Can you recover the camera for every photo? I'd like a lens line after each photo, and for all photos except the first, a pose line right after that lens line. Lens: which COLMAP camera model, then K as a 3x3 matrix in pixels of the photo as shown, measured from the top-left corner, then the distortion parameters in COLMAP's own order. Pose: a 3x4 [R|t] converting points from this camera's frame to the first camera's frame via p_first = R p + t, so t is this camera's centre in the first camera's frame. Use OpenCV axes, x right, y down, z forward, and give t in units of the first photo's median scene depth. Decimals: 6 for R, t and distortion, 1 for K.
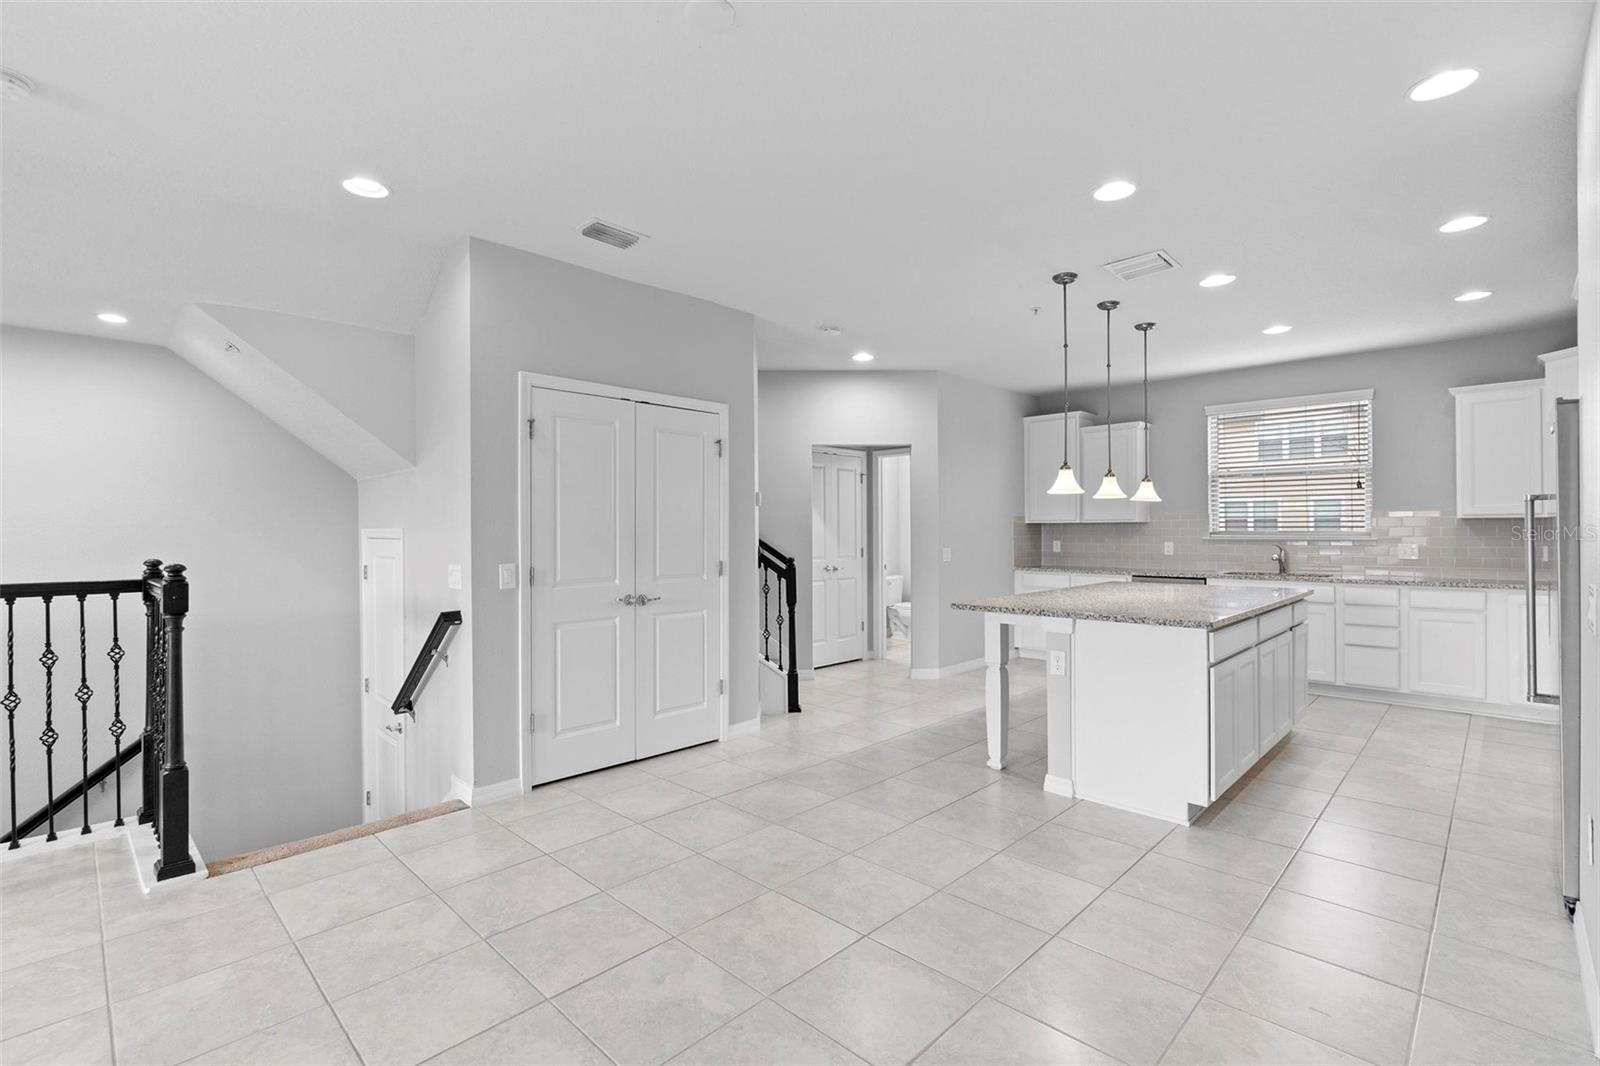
lens RADIAL K [[723.3, 0, 800.6], [0, 723.3, 532.9], [0, 0, 1]] dist [-0.010706, 0.003889]
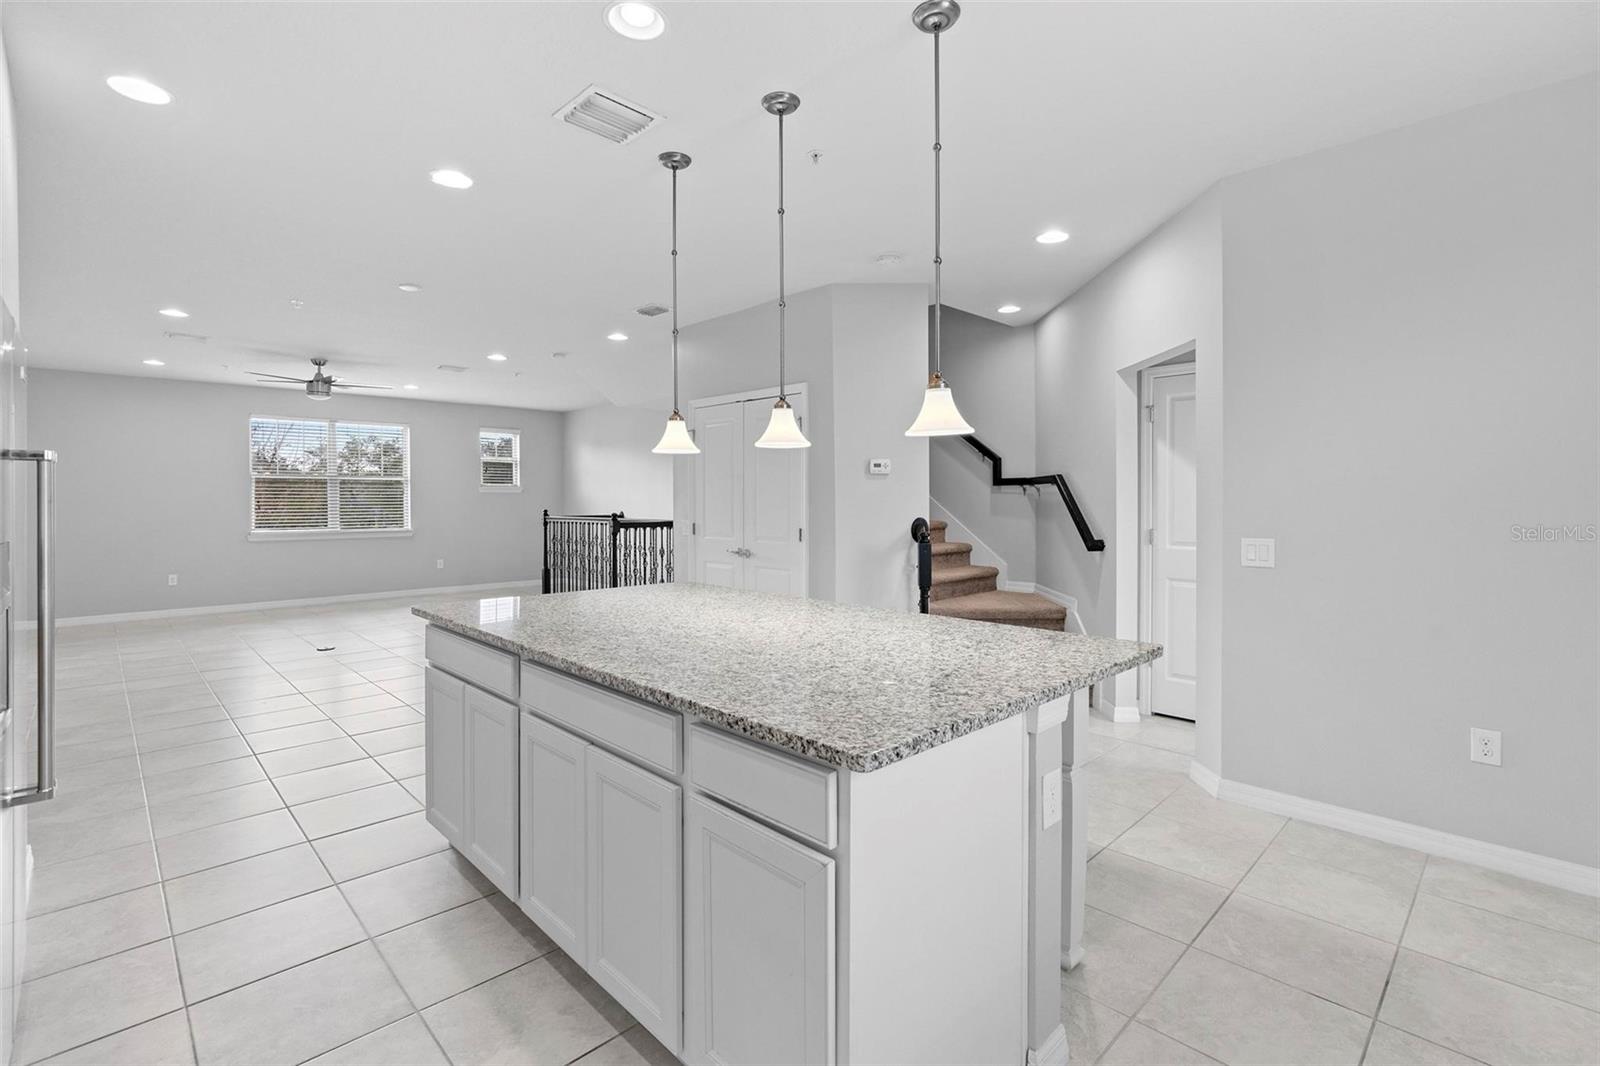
lens RADIAL K [[723.3, 0, 793.3], [0, 723.3, 523.0], [0, 0, 1]] dist [-0.010706, 0.003889]
pose [[-0.024442, 0.038500, -0.998960, 1.095626], [0.001576, 0.999258, 0.038473, -0.012916], [0.999700, -0.000634, -0.024484, 1.132665]]
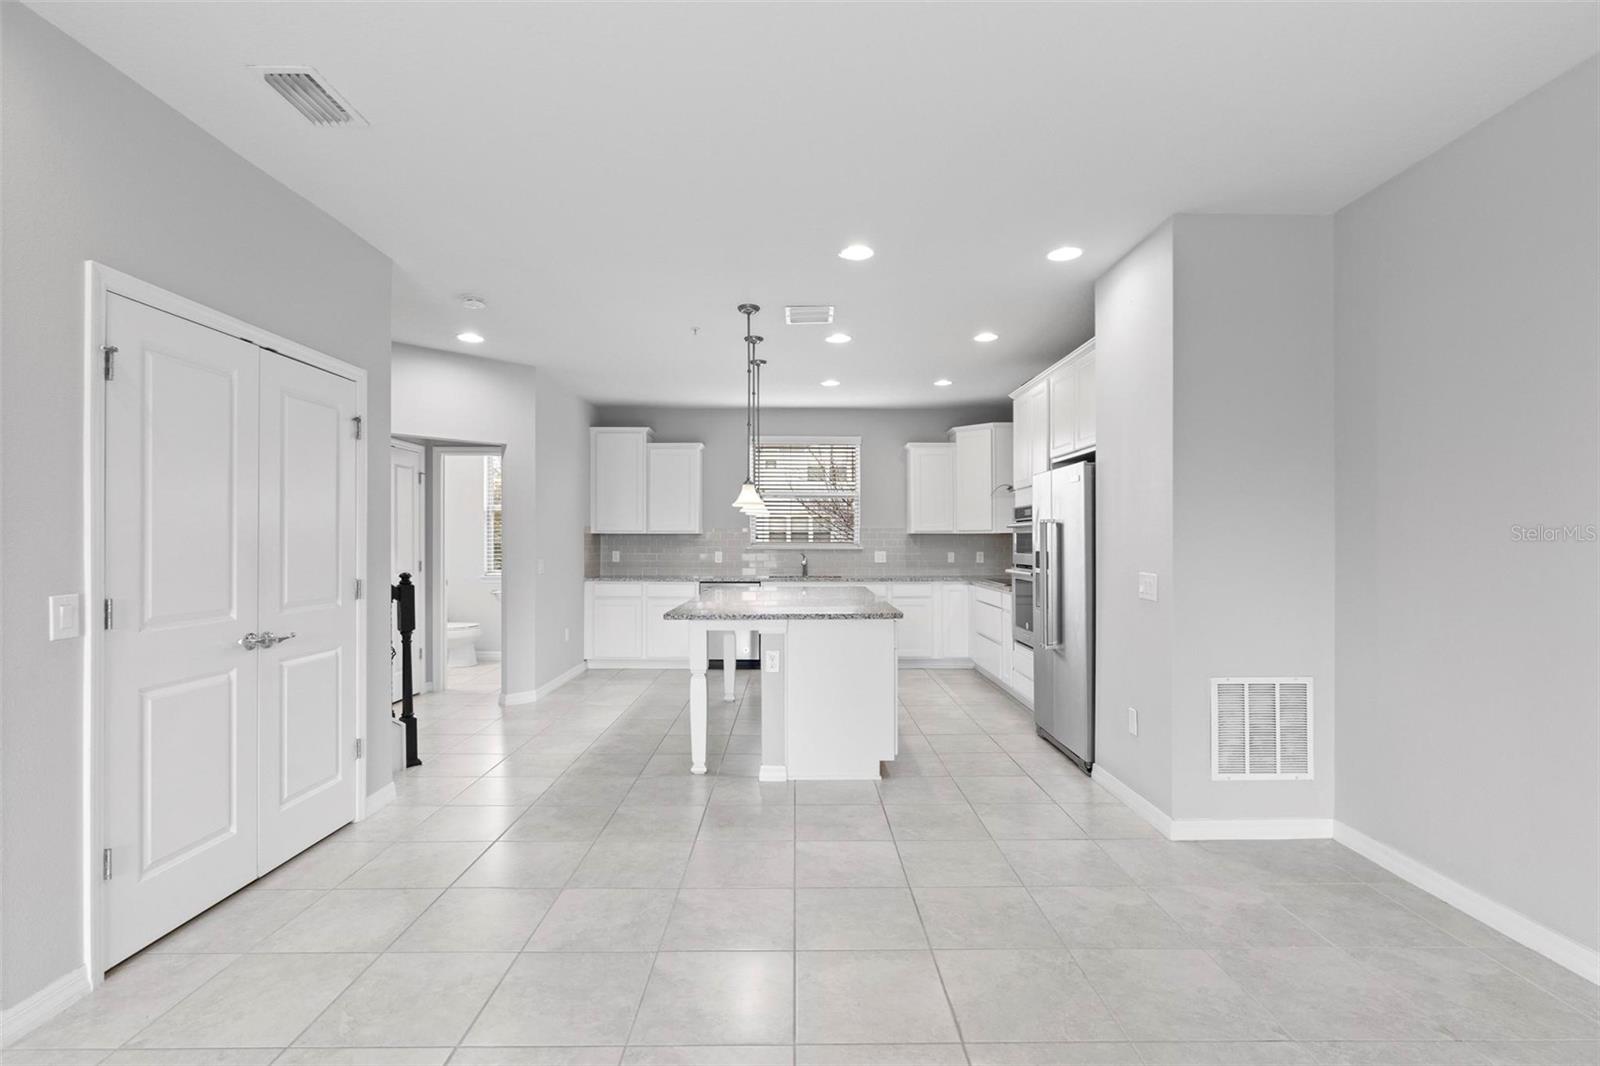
lens RADIAL K [[723.3, 0, 802.9], [0, 723.3, 542.6], [0, 0, 1]] dist [-0.010706, 0.003889]
pose [[0.709003, 0.003221, 0.705198, -0.344496], [-0.001945, 0.999995, -0.002612, 0.002190], [-0.705203, 0.000480, 0.709005, 0.168607]]
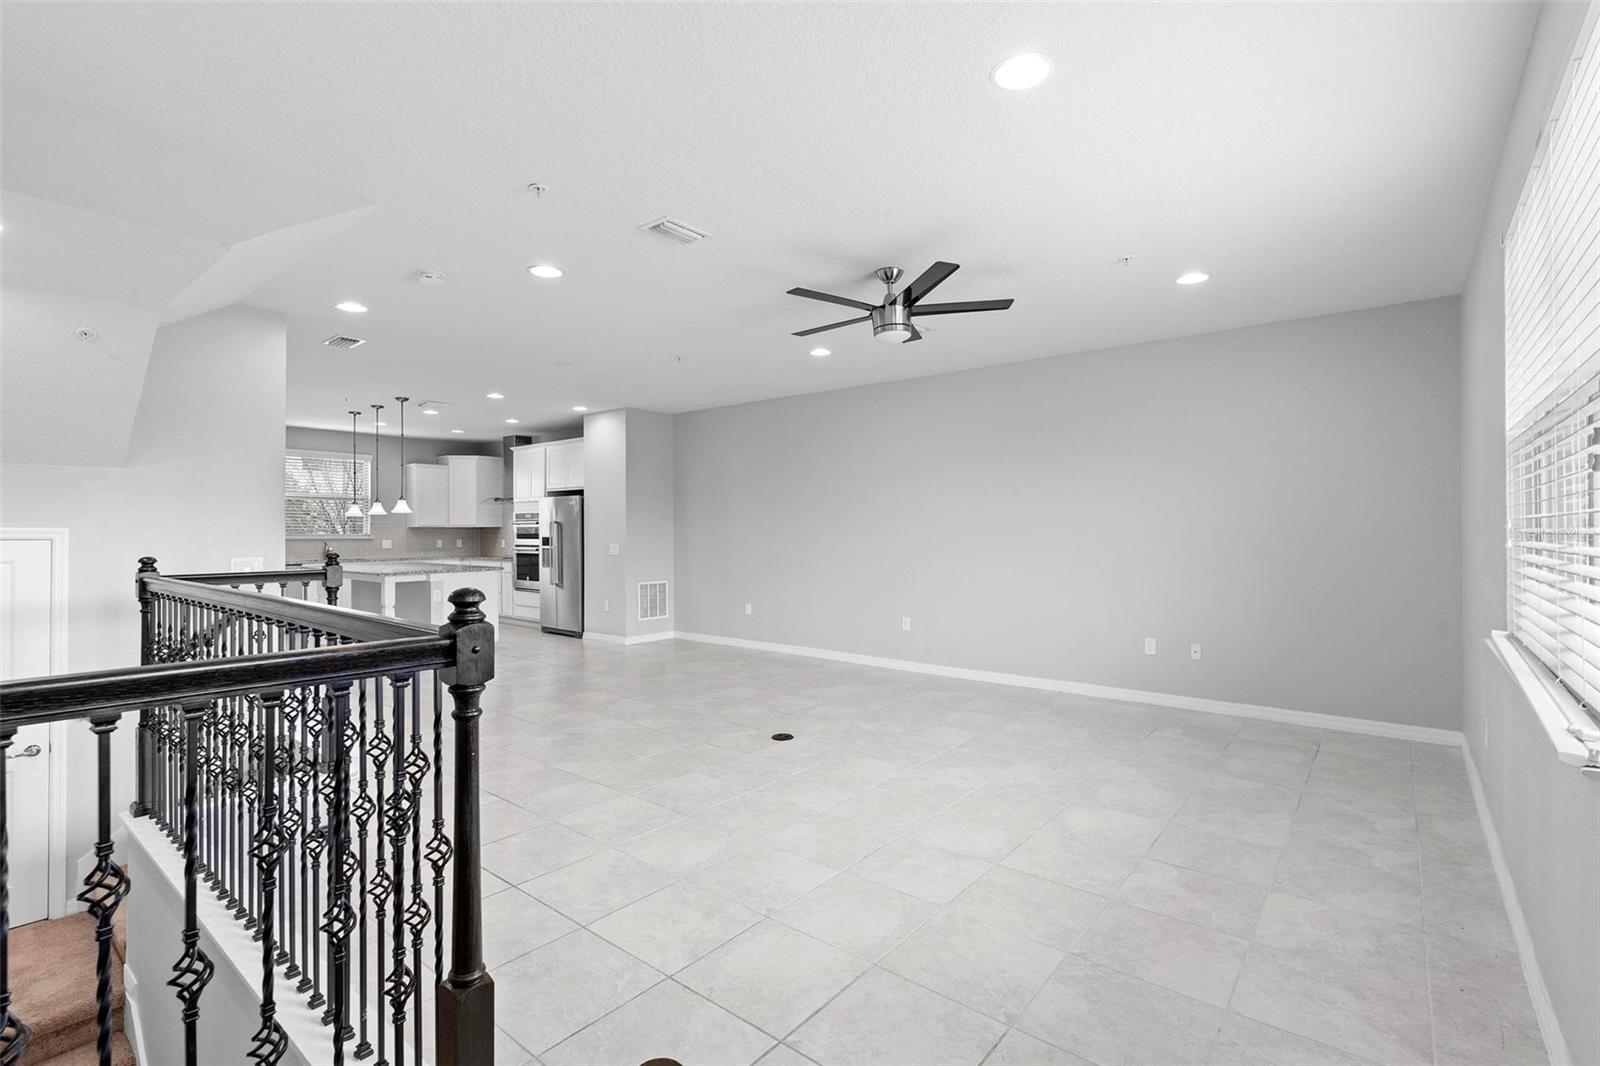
lens RADIAL K [[723.3, 0, 784.5], [0, 723.3, 528.2], [0, 0, 1]] dist [-0.010706, 0.003889]
pose [[-0.075017, 0.007724, 0.997152, -1.593240], [0.008353, 0.999940, -0.007117, 0.007462], [-0.997147, 0.007795, -0.075077, 0.144560]]
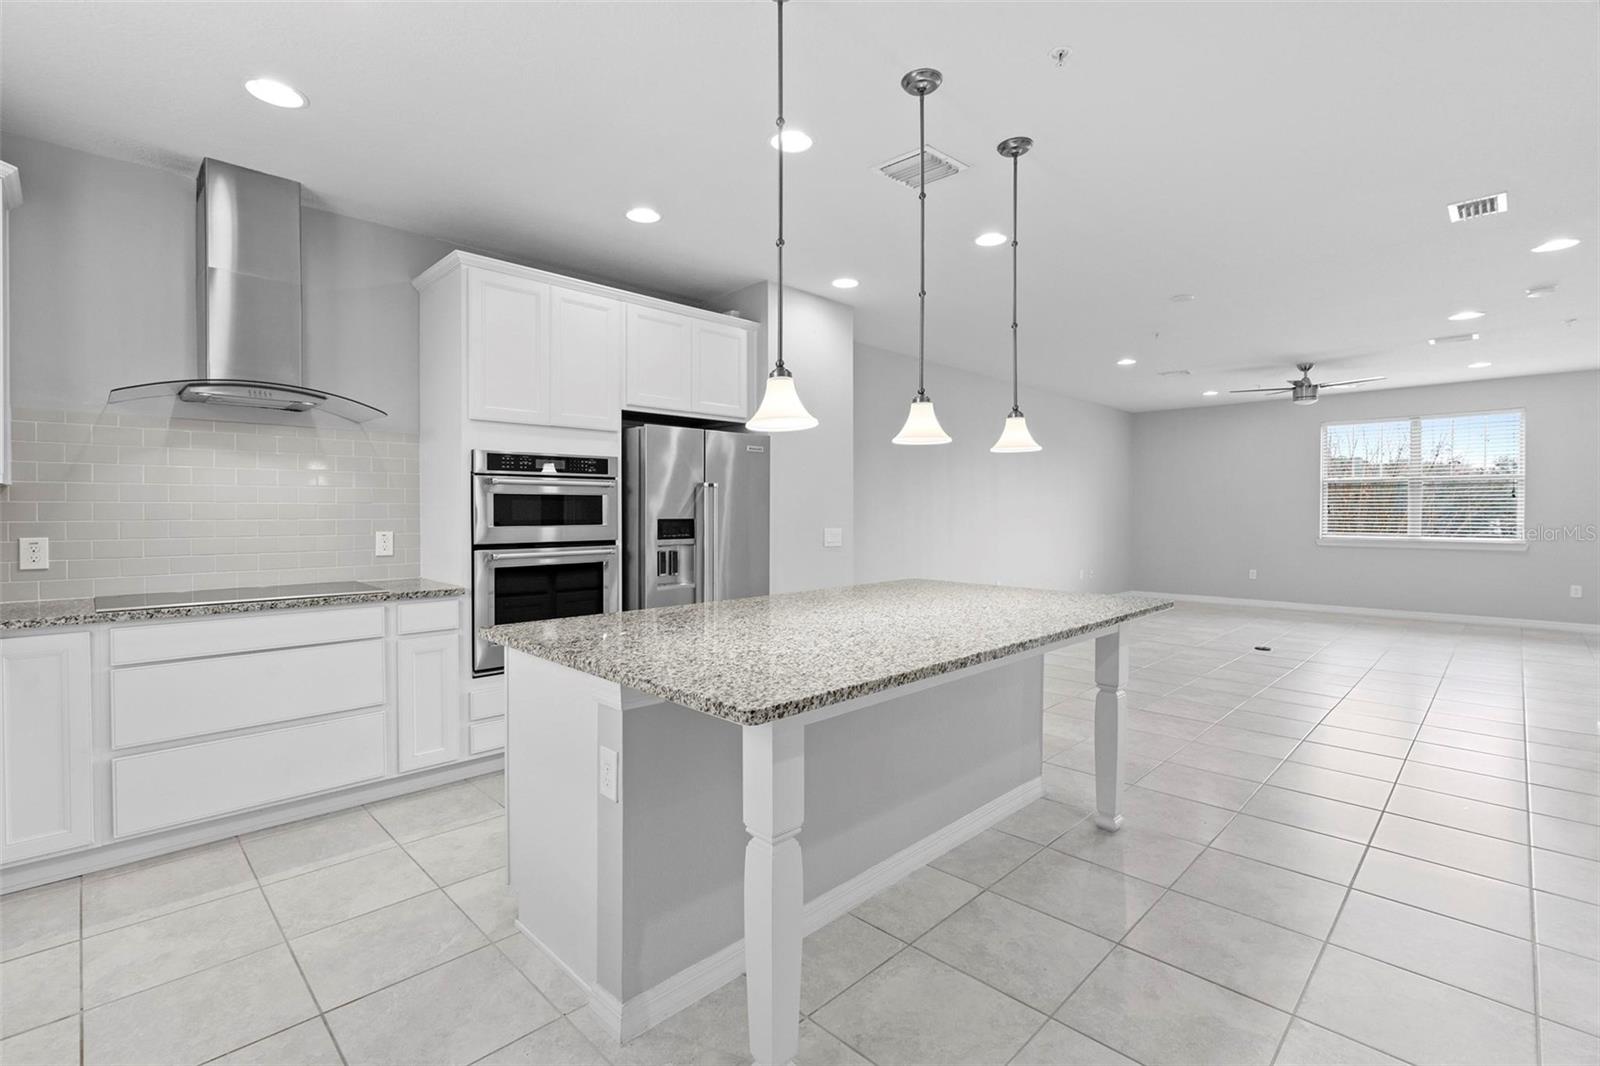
lens RADIAL K [[723.3, 0, 779.4], [0, 723.3, 519.2], [0, 0, 1]] dist [-0.010706, 0.003889]
pose [[-0.999483, 0.006185, 0.031542, 0.576666], [0.006676, 0.999858, 0.015471, -0.000868], [-0.031442, 0.015673, -0.999383, 1.719452]]
